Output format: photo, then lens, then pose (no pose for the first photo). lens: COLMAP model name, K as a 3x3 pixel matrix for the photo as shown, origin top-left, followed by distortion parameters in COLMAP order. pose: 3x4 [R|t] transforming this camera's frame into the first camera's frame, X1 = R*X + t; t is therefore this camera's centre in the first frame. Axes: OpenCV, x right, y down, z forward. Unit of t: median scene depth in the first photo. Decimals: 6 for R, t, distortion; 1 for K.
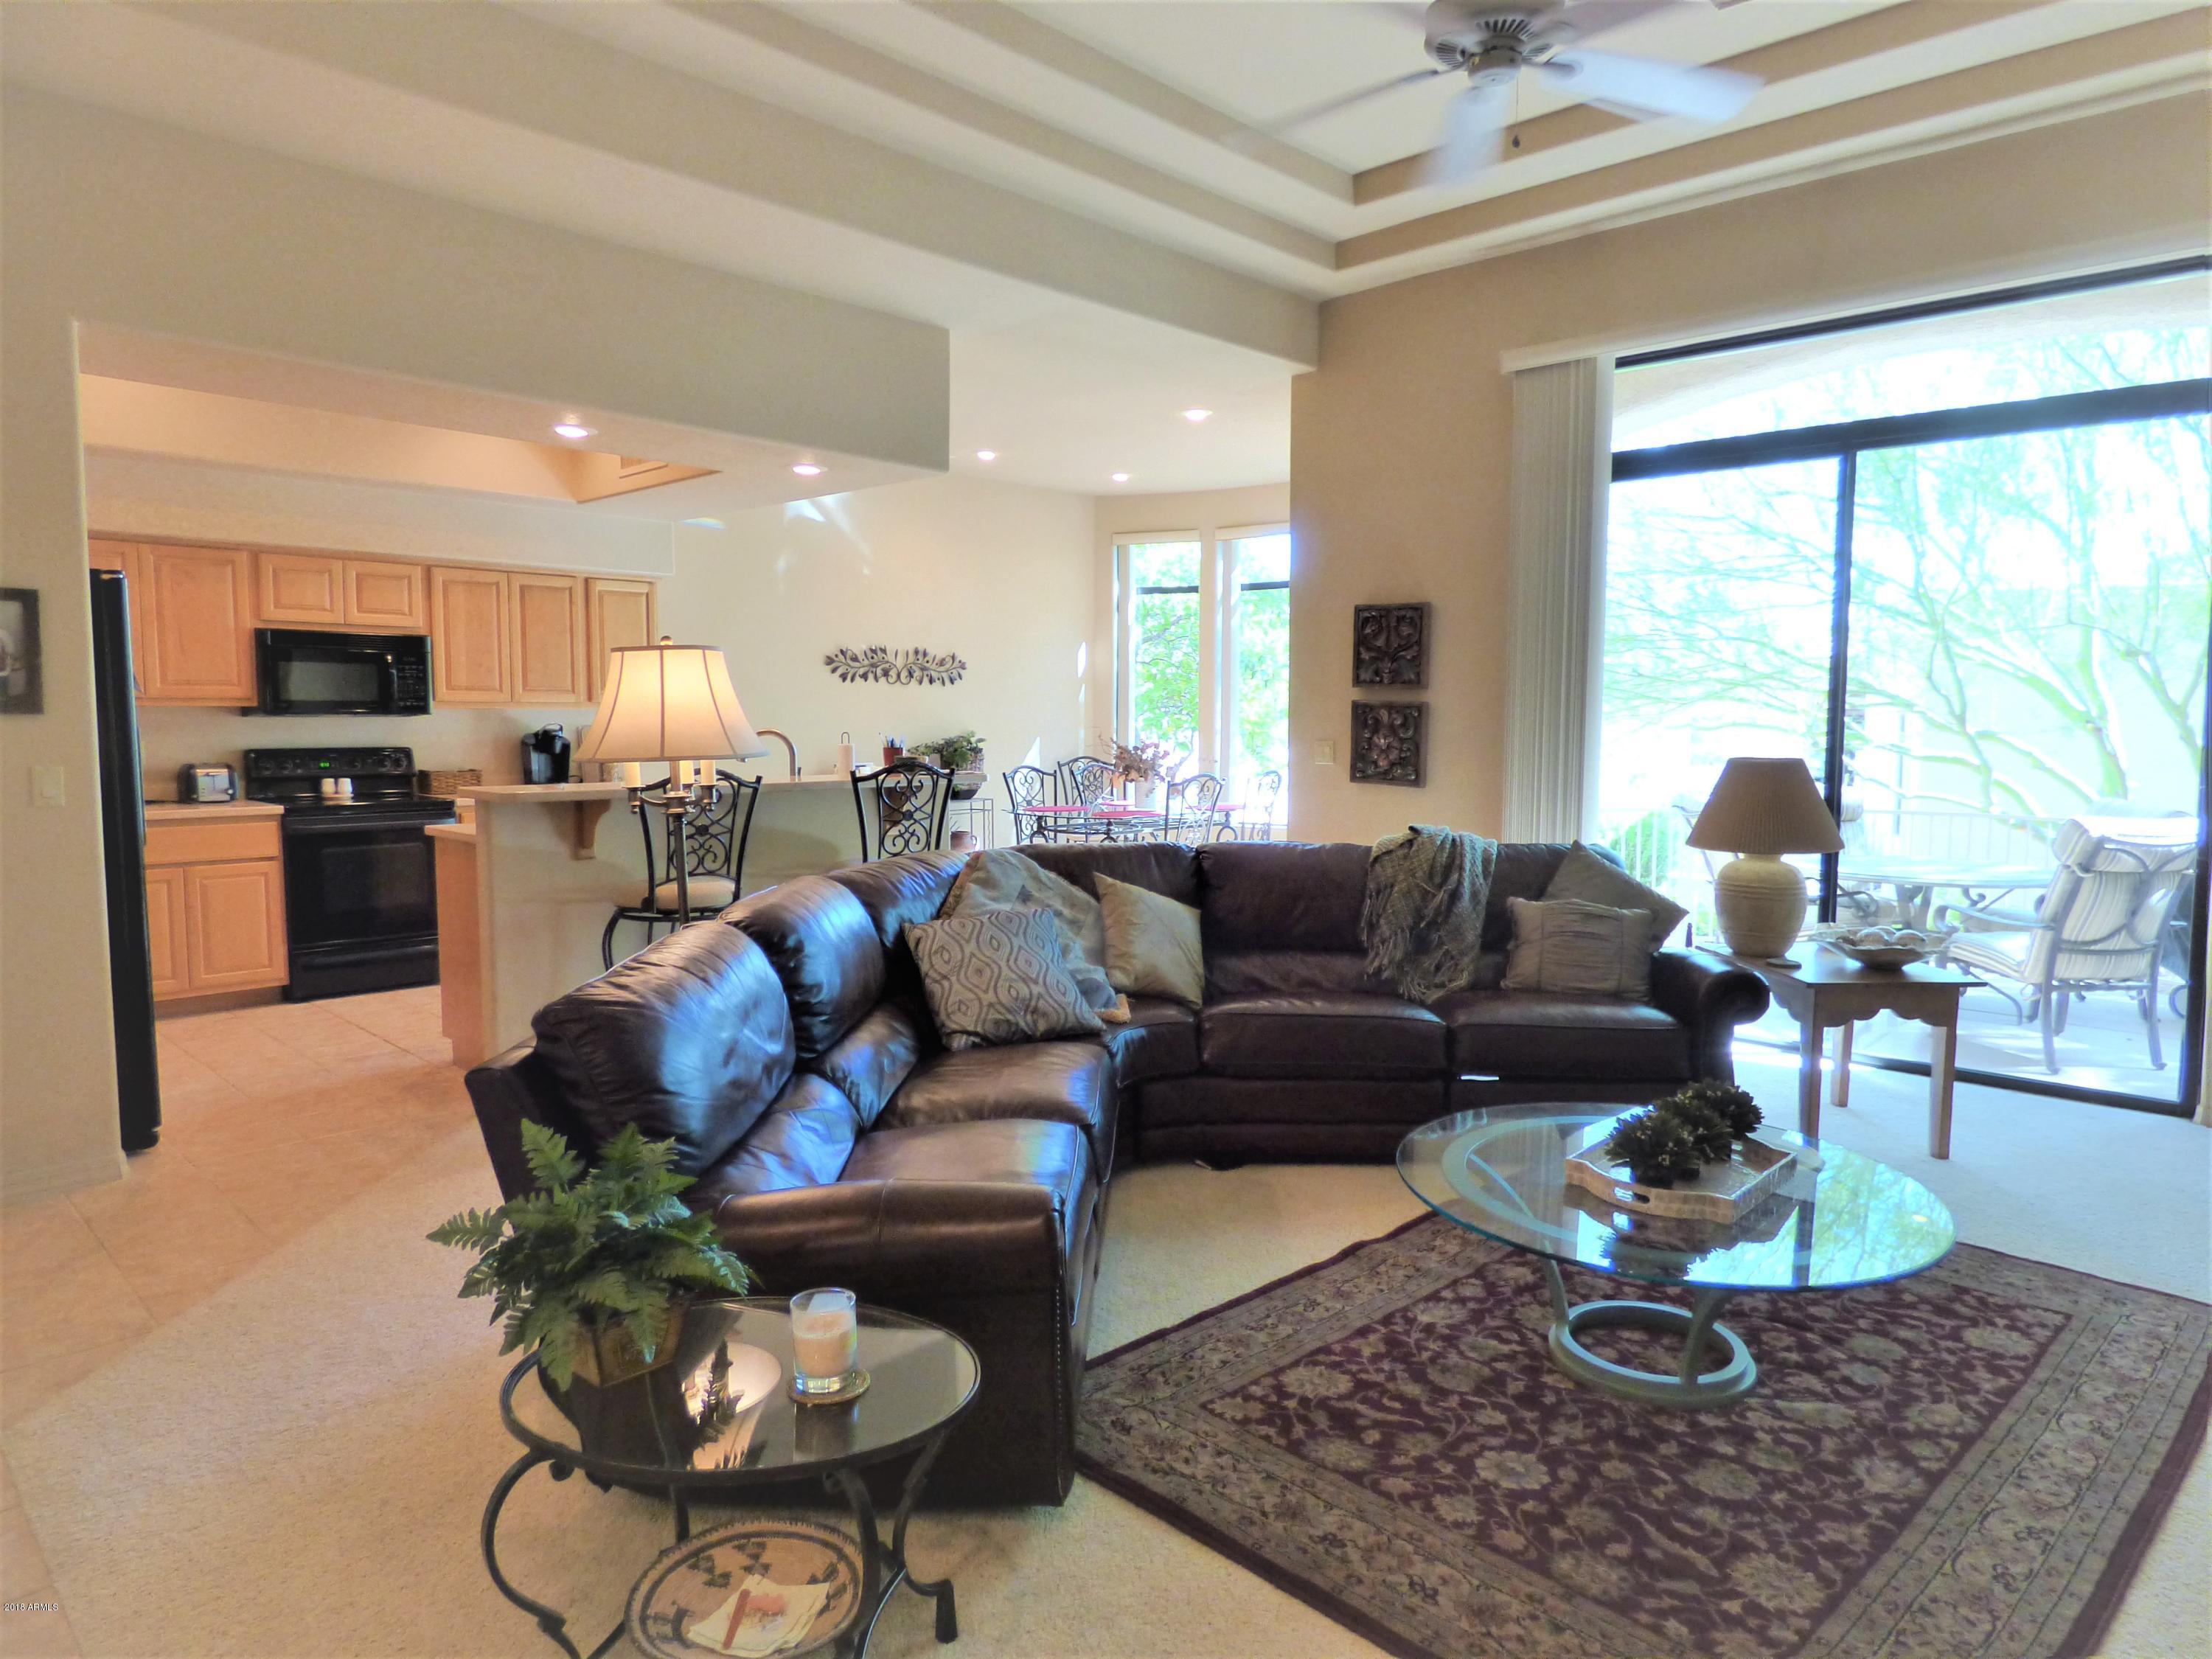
lens RADIAL K [[1359.3, 0, 1092.6], [0, 1359.3, 823.8], [0, 0, 1]] dist [-0.001444, -0.015641]
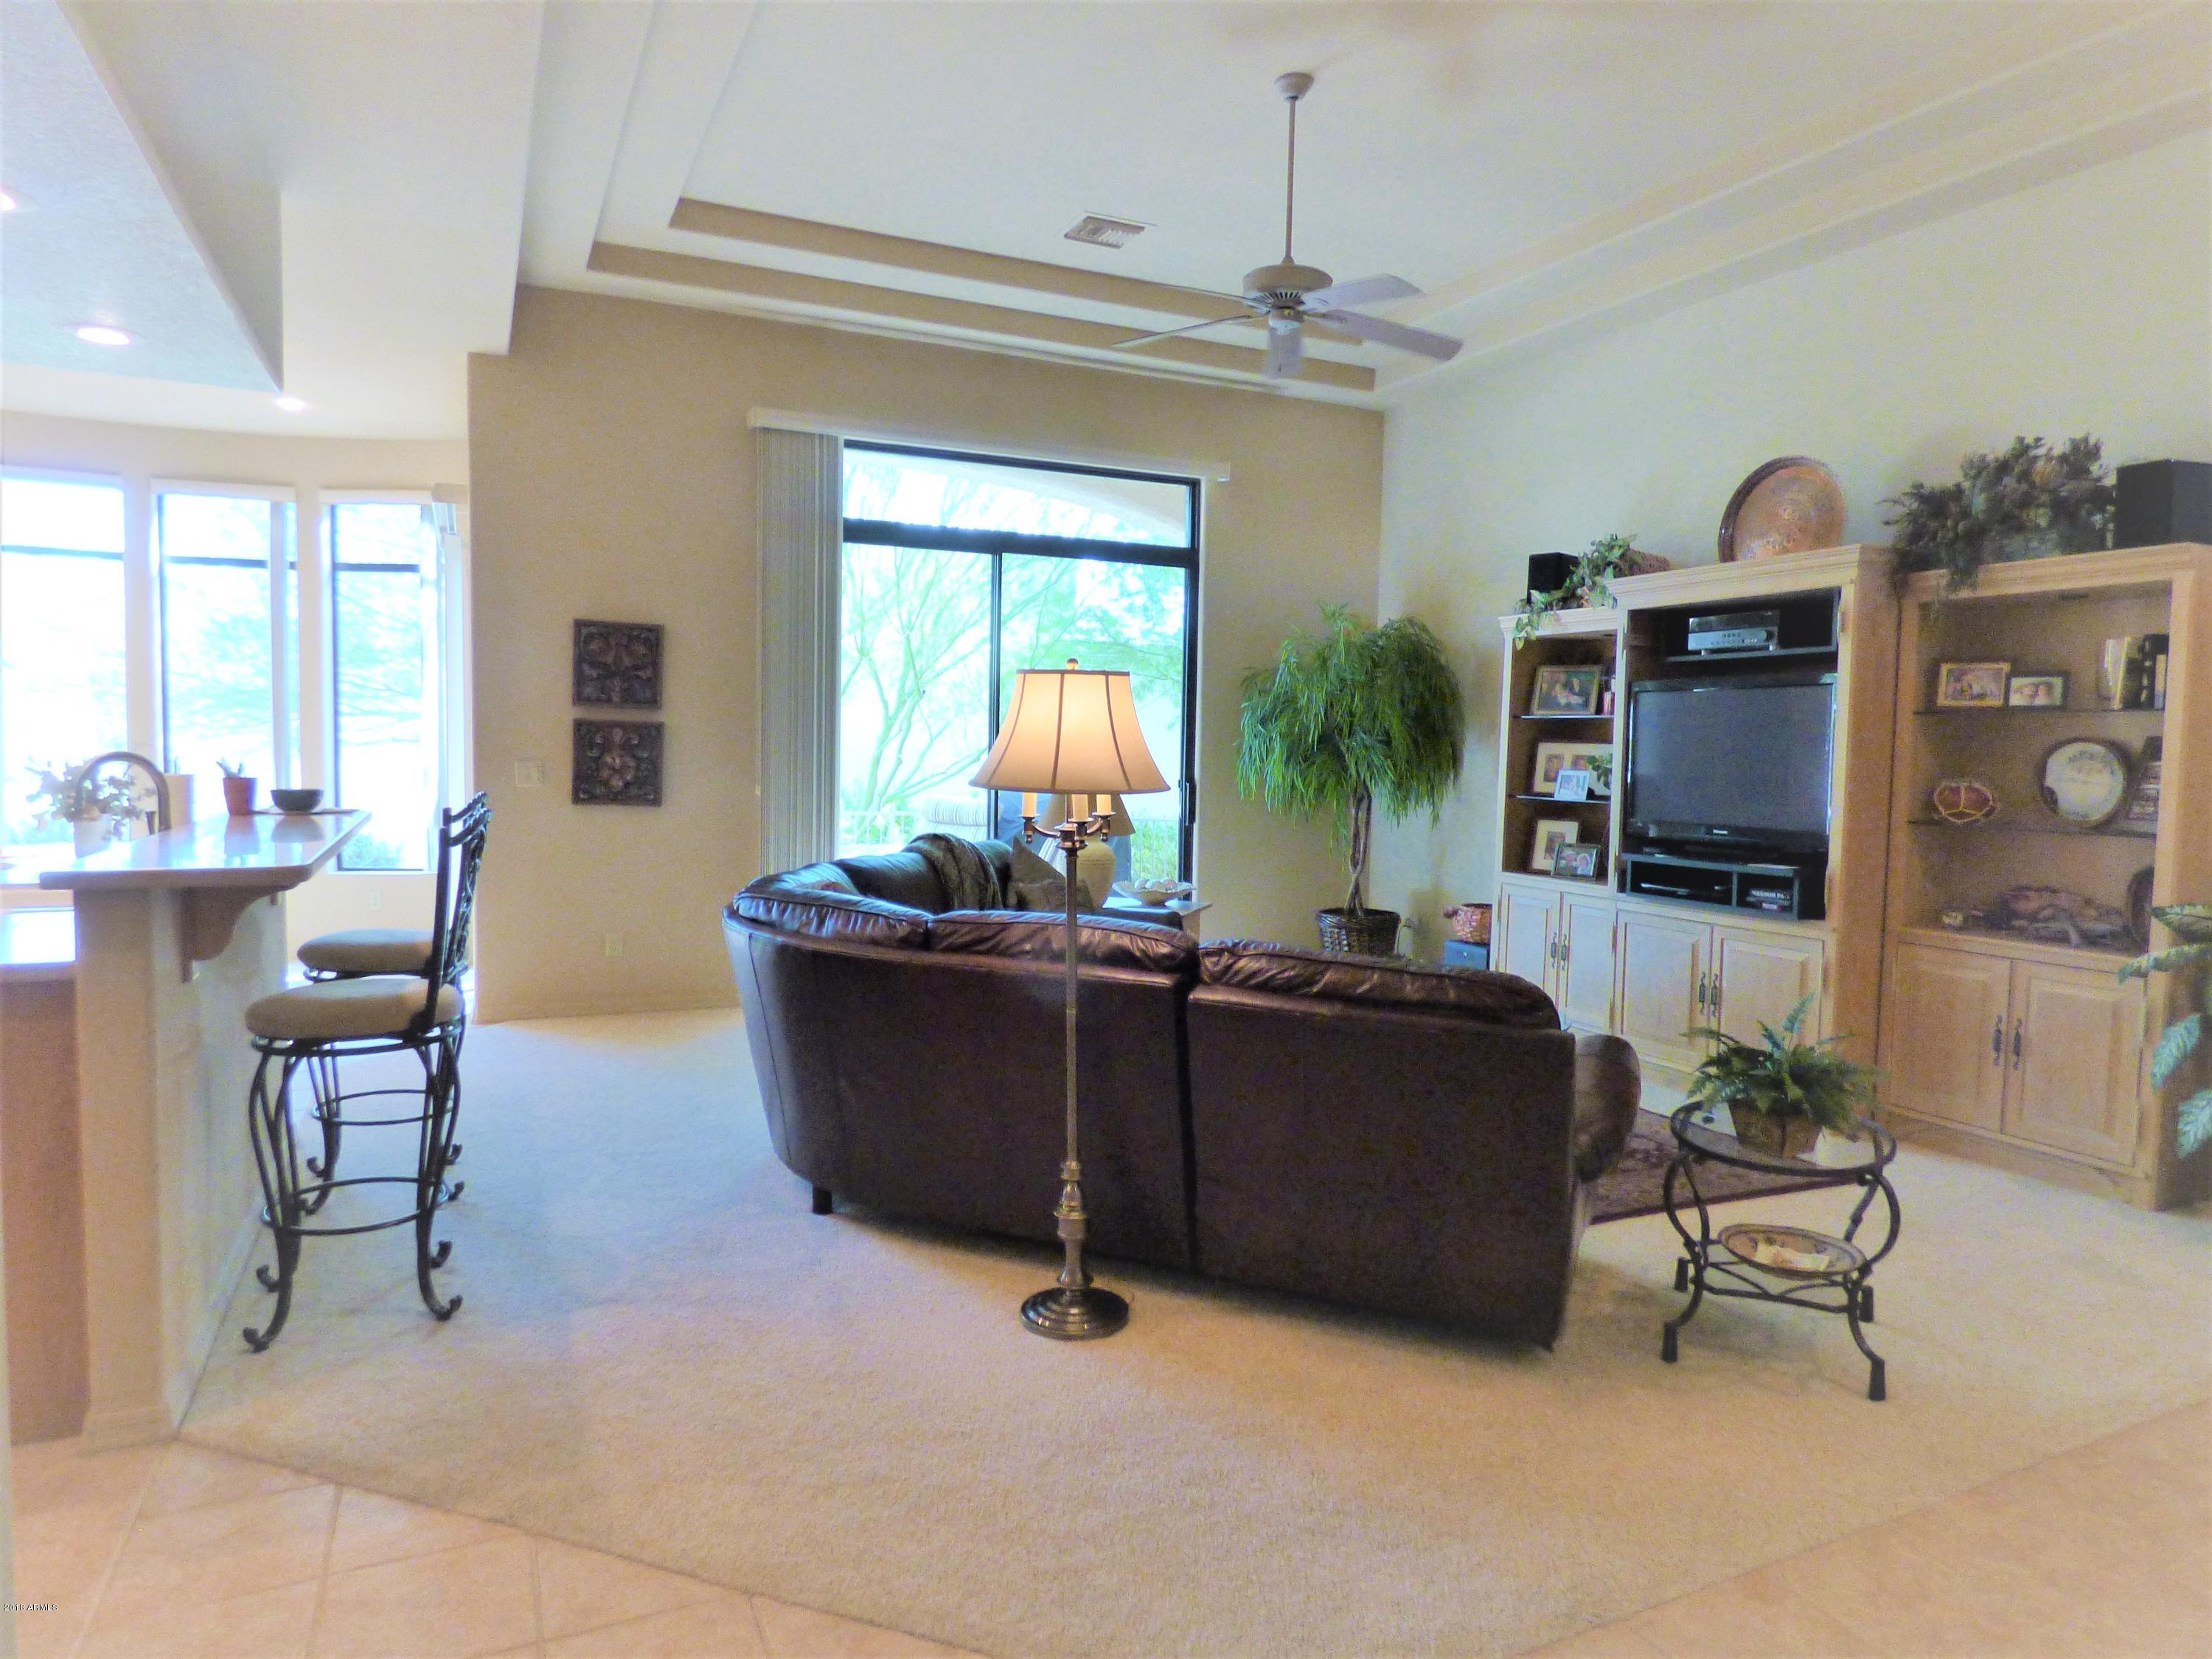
lens RADIAL K [[1369.4, 0, 1106.0], [0, 1369.4, 829.5], [0, 0, 1]] dist [0.007707, 0.002183]
pose [[0.346743, -0.057661, 0.936186, -0.653399], [0.062898, 0.997291, 0.038129, -0.029383], [-0.935849, 0.045663, 0.349431, 0.356859]]
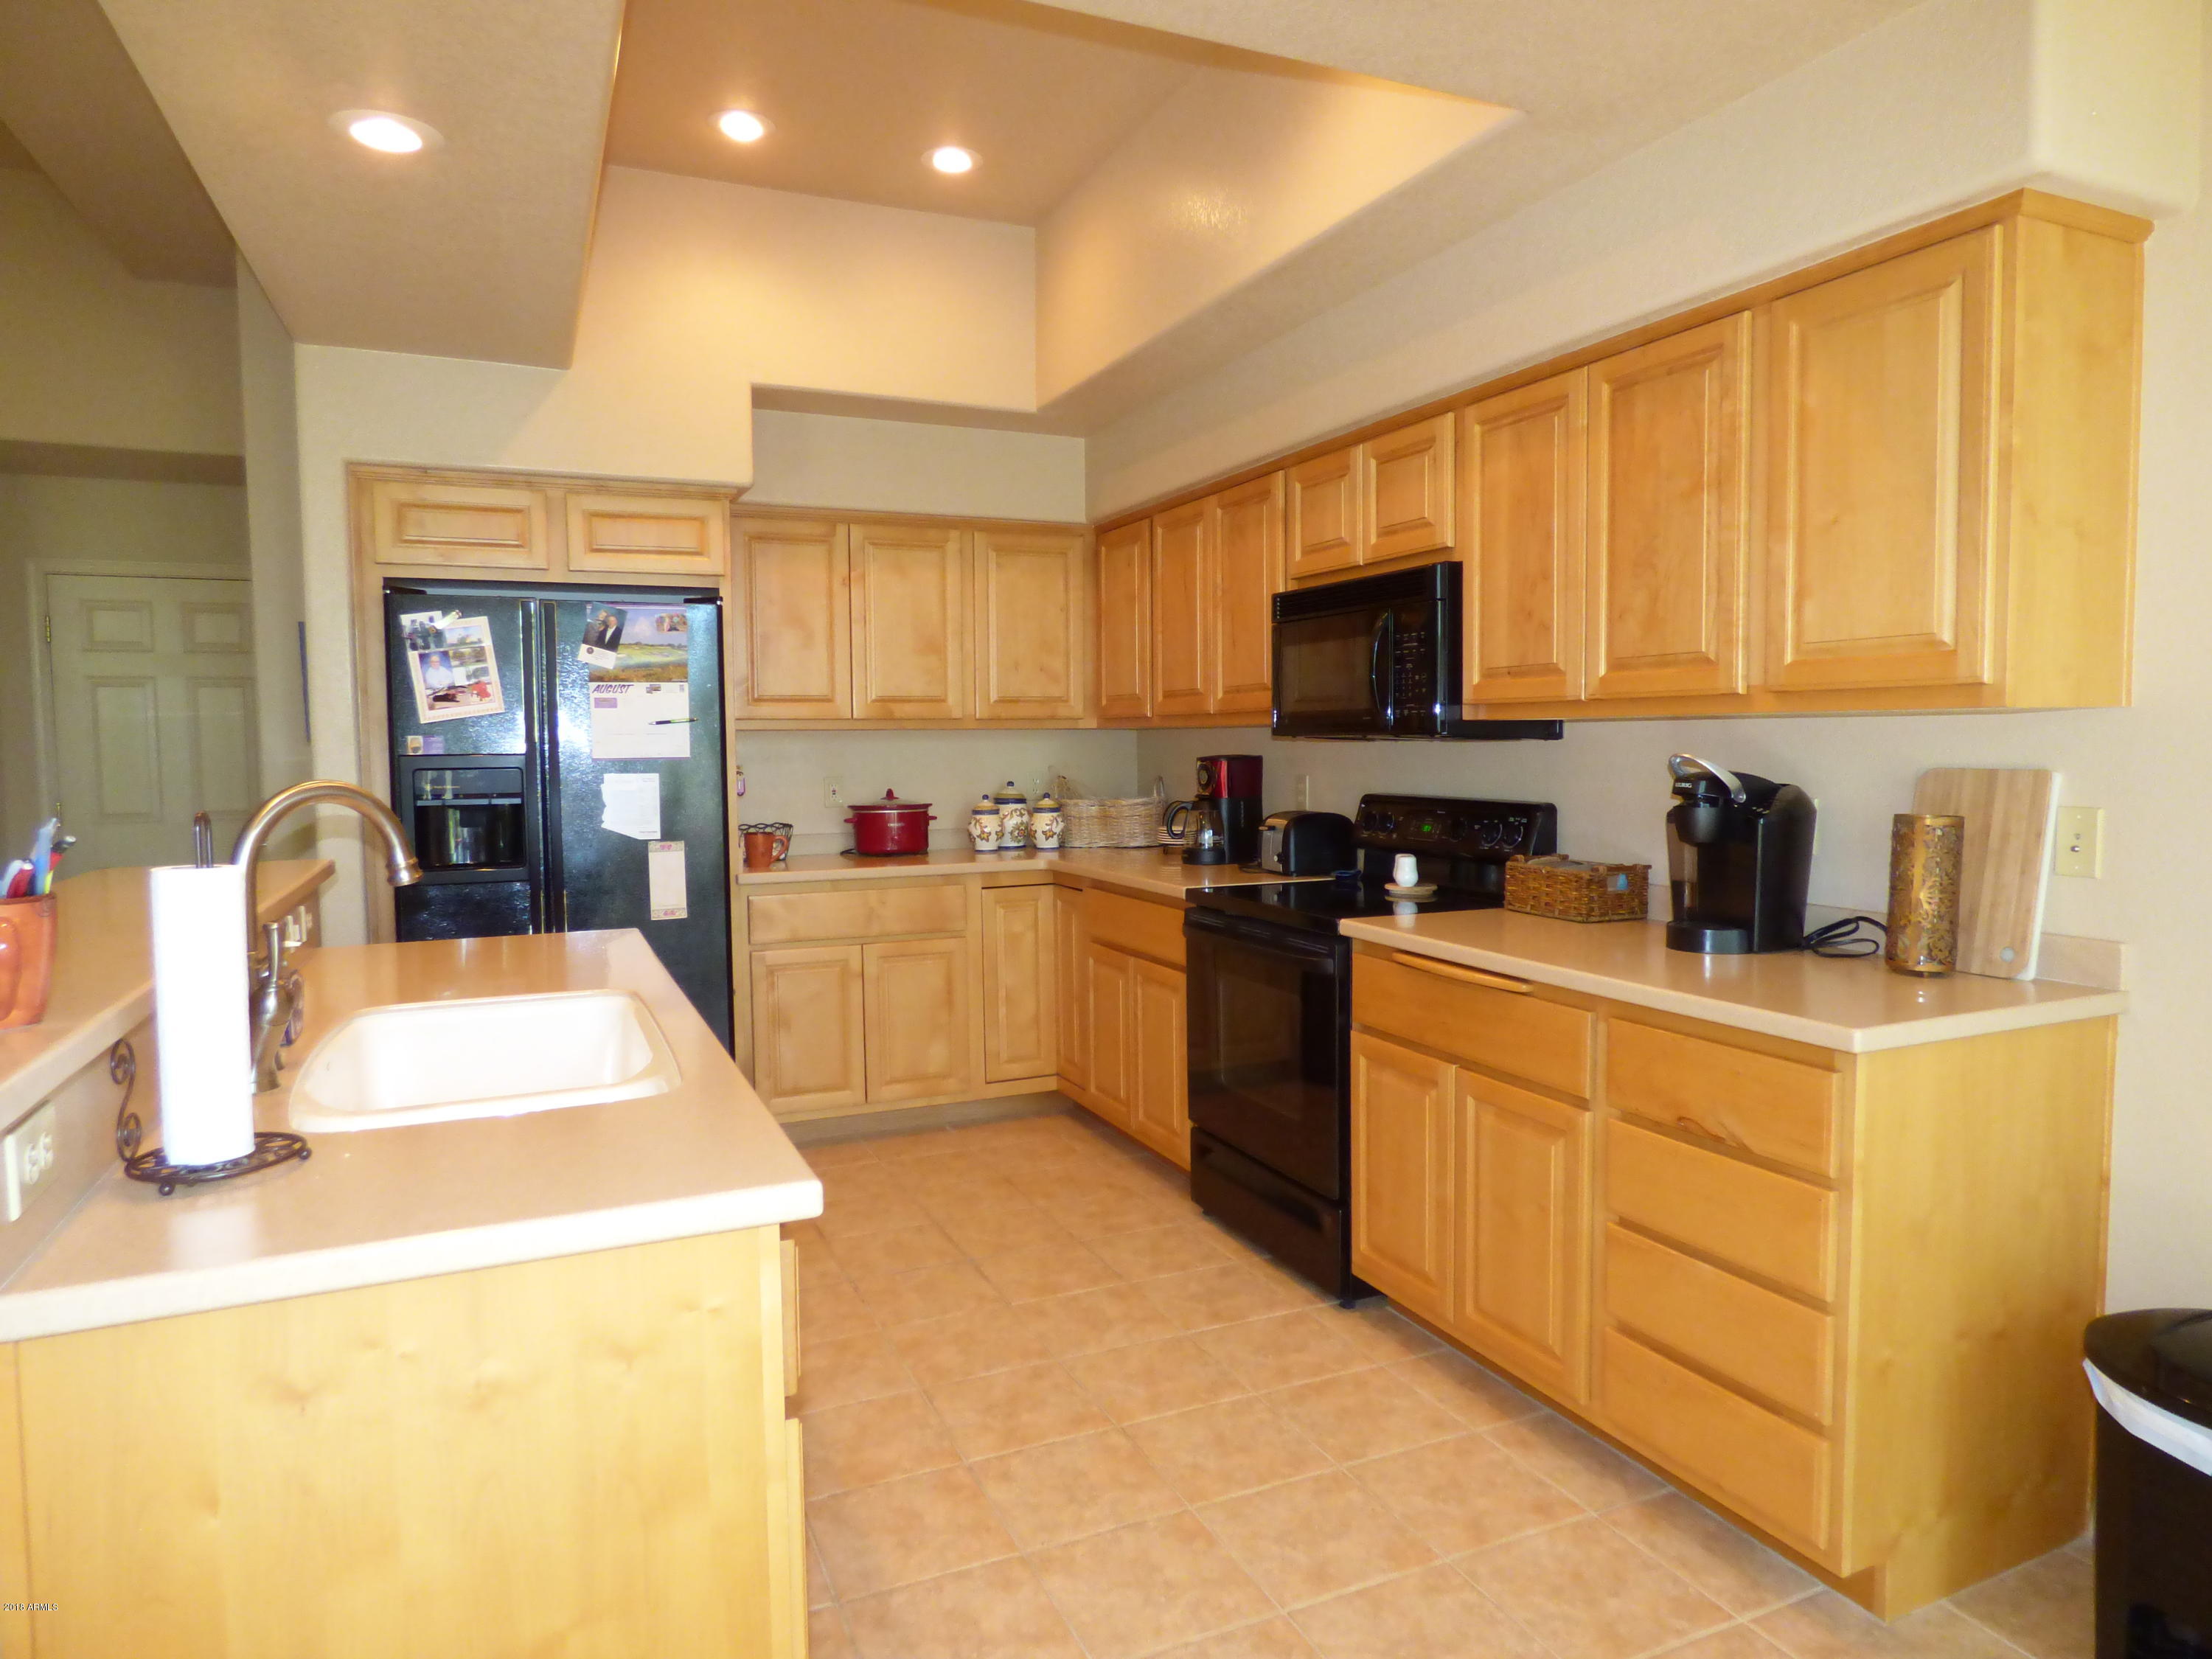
lens RADIAL K [[1354.4, 0, 1111.5], [0, 1354.4, 829.4], [0, 0, 1]] dist [-0.014290, -0.003741]
pose [[-0.368592, 0.059327, -0.927696, -0.010530], [-0.072582, 0.993078, 0.092346, -0.097009], [0.926753, 0.101372, -0.361734, 1.249829]]
